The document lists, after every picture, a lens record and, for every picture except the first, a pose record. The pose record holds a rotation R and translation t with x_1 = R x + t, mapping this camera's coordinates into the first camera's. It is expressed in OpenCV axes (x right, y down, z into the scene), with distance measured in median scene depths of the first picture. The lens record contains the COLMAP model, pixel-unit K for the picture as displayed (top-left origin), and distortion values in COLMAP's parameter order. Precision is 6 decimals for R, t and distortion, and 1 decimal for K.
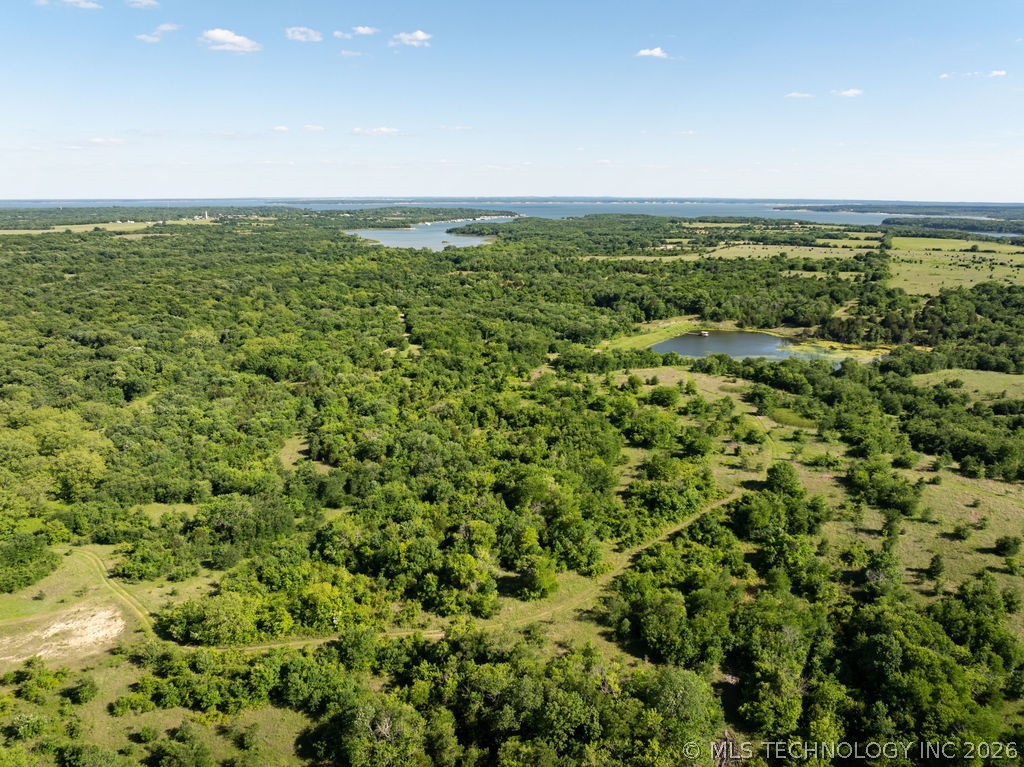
lens RADIAL K [[698.9, 0, 525.3], [0, 698.9, 372.6], [0, 0, 1]] dist [-0.035372, 0.003068]
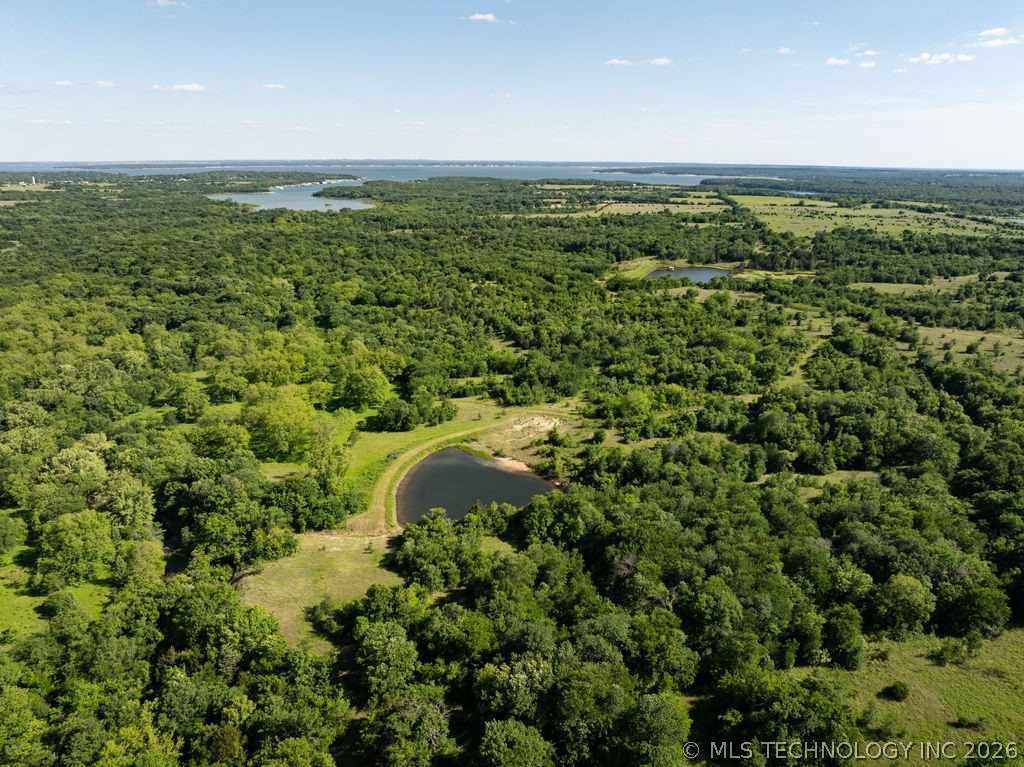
lens RADIAL K [[698.9, 0, 508.1], [0, 698.9, 386.1], [0, 0, 1]] dist [-0.035372, 0.003068]
pose [[0.970736, -0.071334, 0.229310, -0.144196], [0.055700, 0.995705, 0.073949, 0.020110], [-0.233600, -0.059013, 0.970540, -0.082074]]
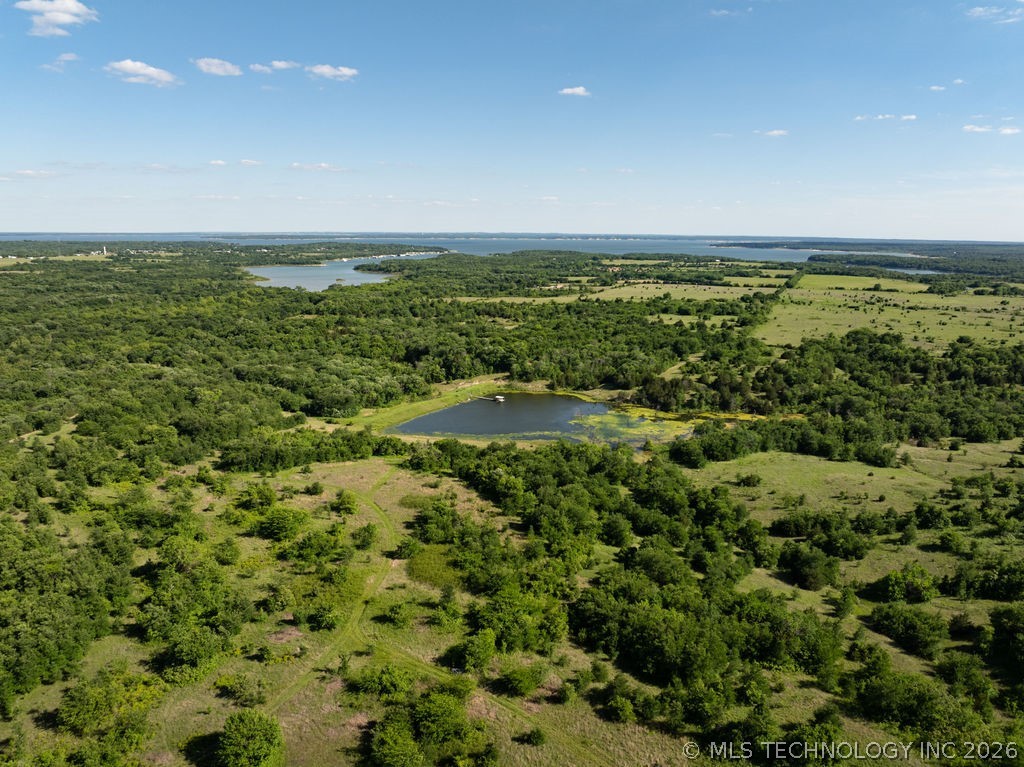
lens RADIAL K [[698.9, 0, 522.5], [0, 698.9, 354.1], [0, 0, 1]] dist [-0.035372, 0.003068]
pose [[0.998274, -0.004594, 0.058553, 0.097545], [0.008976, 0.997158, -0.074796, -0.019271], [-0.058043, 0.075192, 0.995478, 0.074250]]
